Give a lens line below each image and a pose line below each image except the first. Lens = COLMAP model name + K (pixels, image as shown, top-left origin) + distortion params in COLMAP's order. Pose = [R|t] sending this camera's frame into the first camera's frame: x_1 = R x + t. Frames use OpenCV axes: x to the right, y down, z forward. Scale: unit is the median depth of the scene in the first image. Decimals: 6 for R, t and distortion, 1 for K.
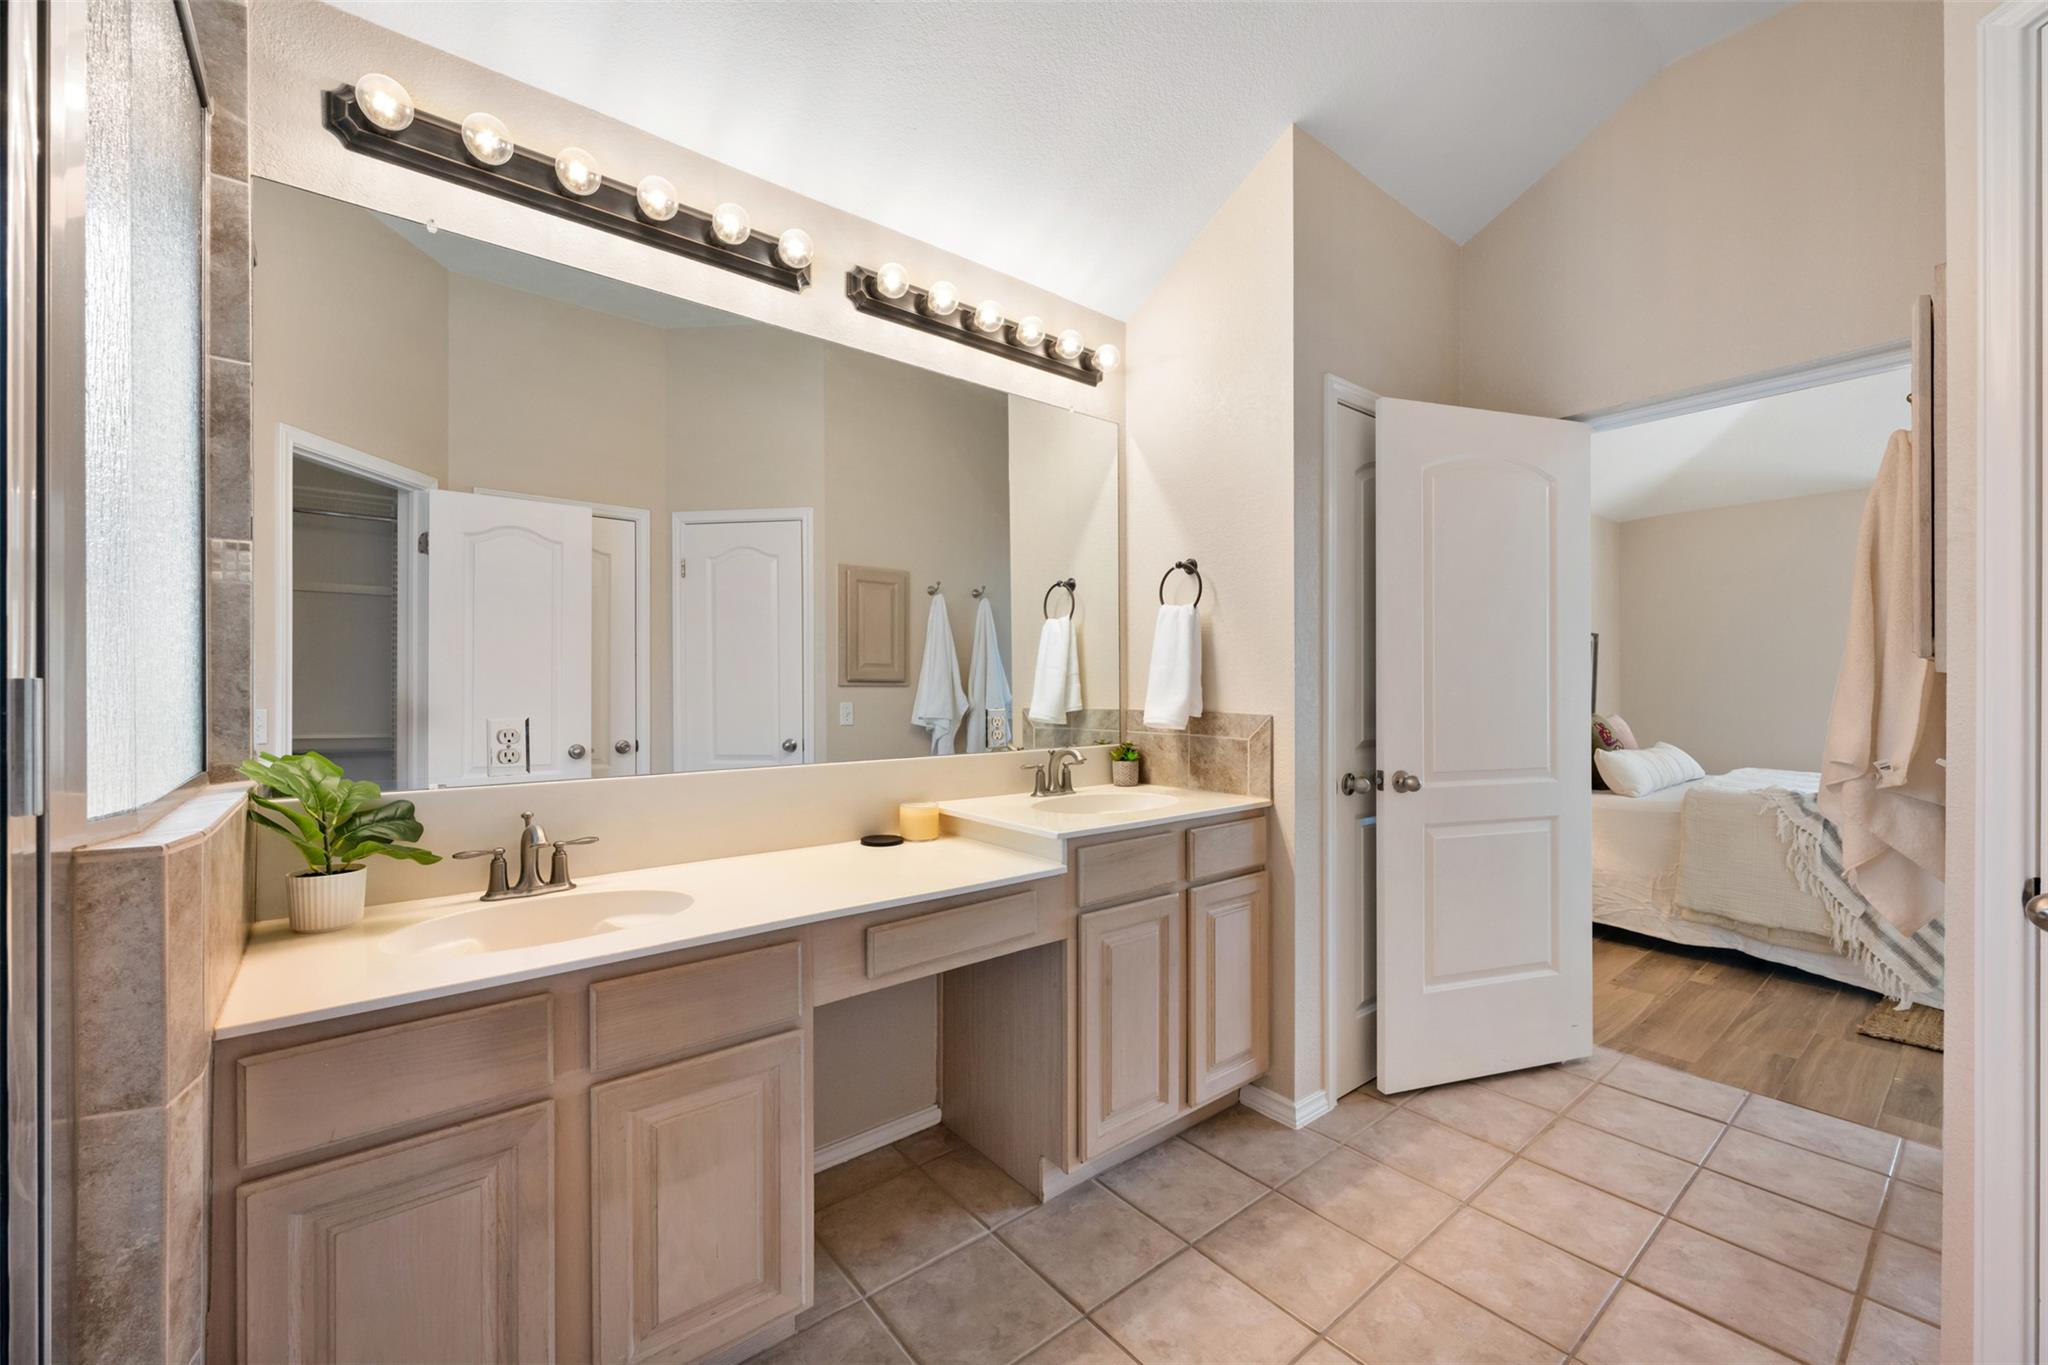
lens RADIAL K [[812.8, 0, 1019.0], [0, 812.8, 680.4], [0, 0, 1]] dist [-0.003929, 0.001361]
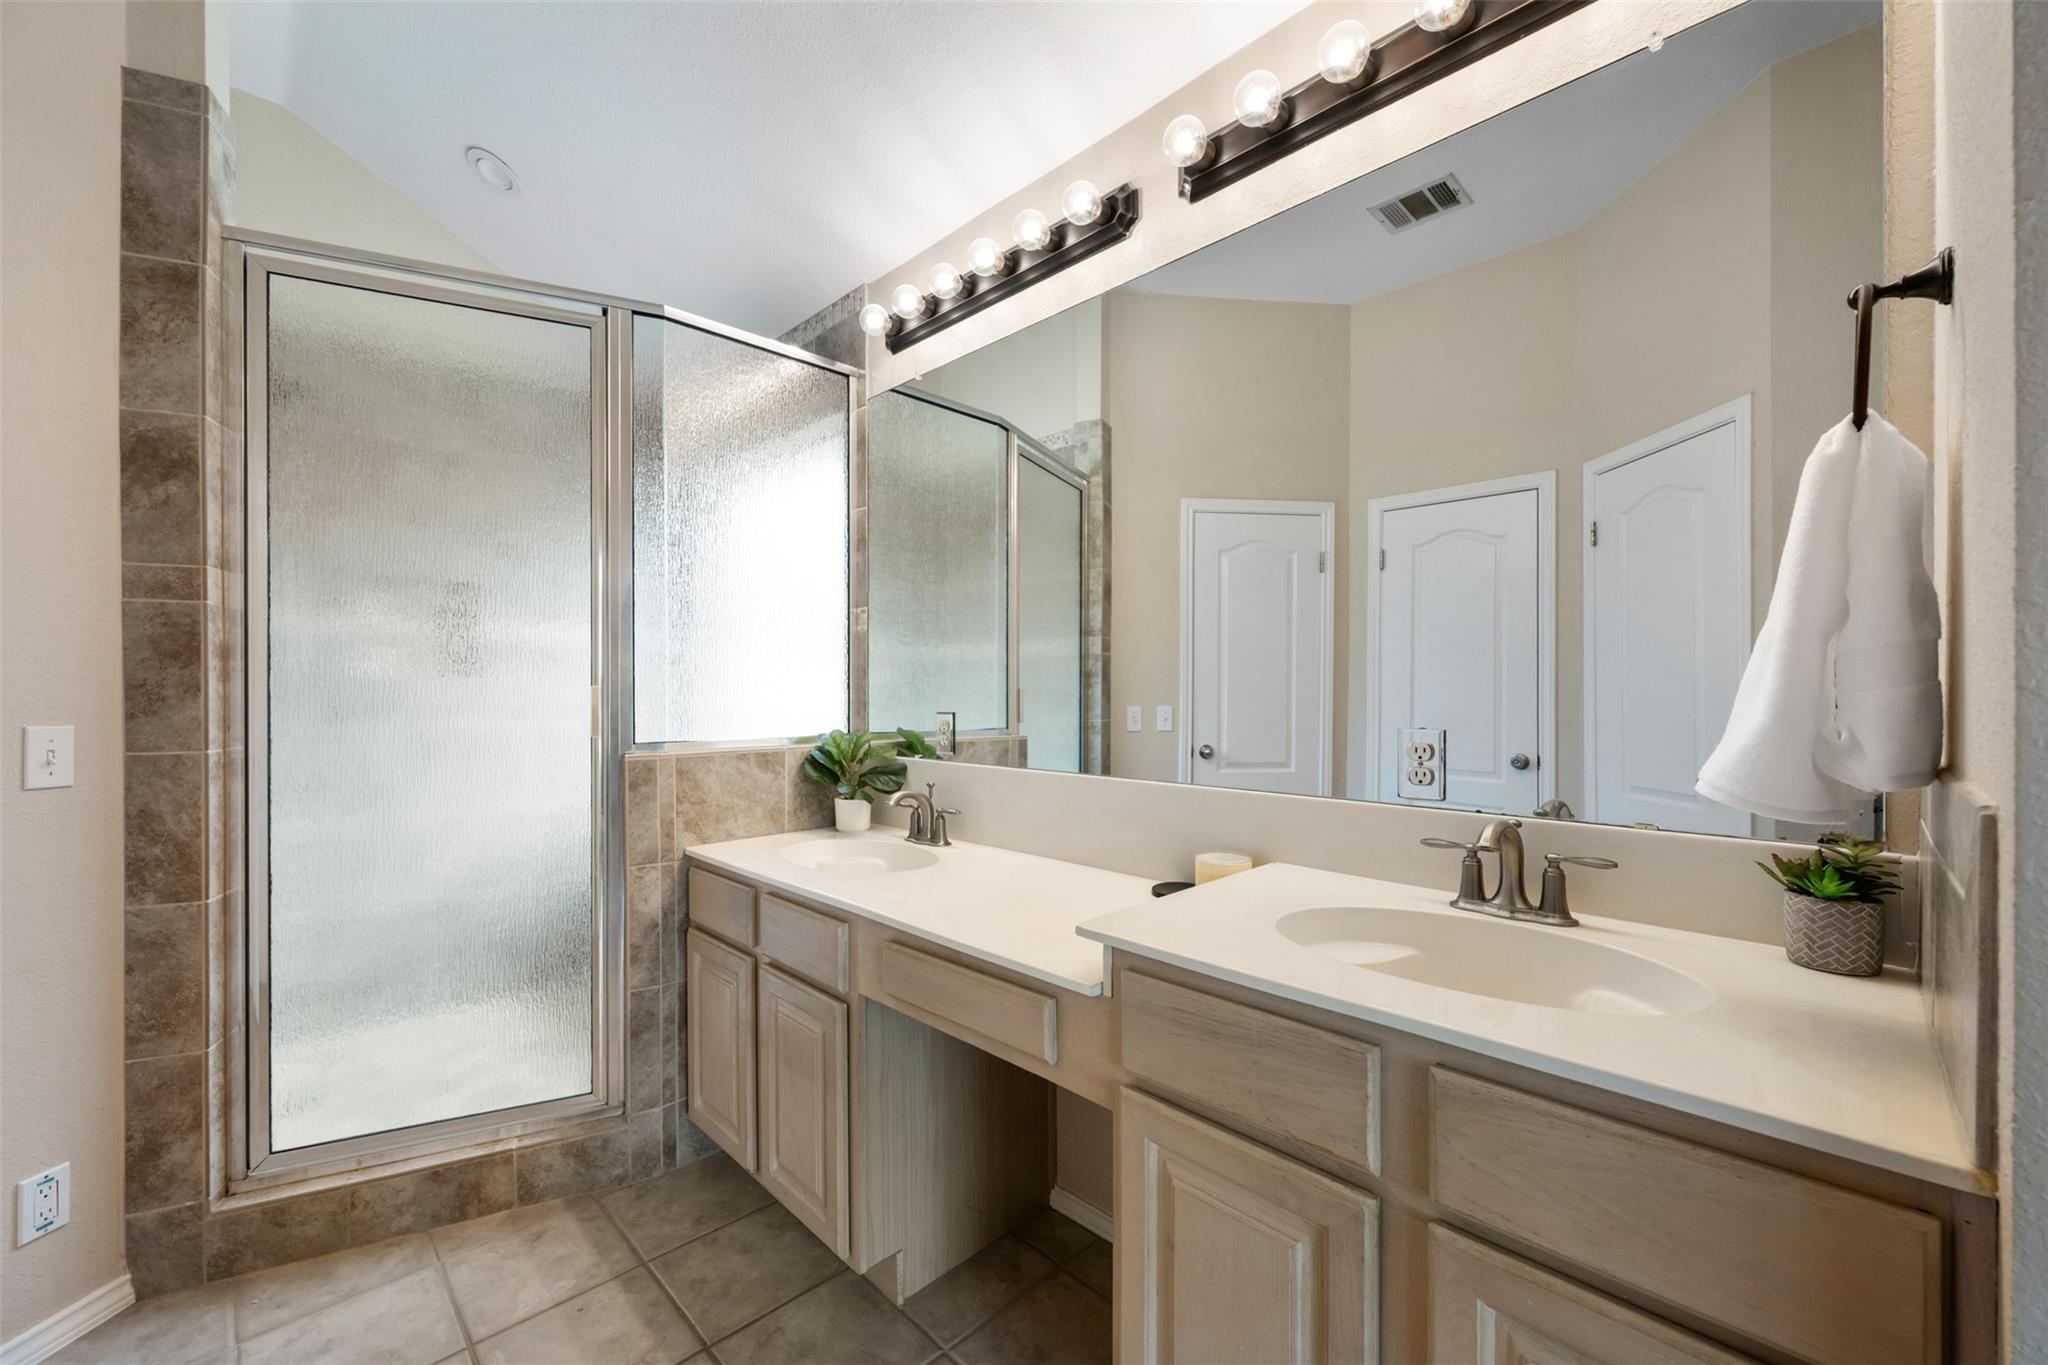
lens RADIAL K [[812.8, 0, 1019.1], [0, 812.8, 692.6], [0, 0, 1]] dist [-0.003929, 0.001361]
pose [[0.091337, 0.004533, -0.995810, 0.553402], [0.004799, 0.999976, 0.004992, 0.006319], [0.995808, -0.005235, 0.091313, 0.752916]]
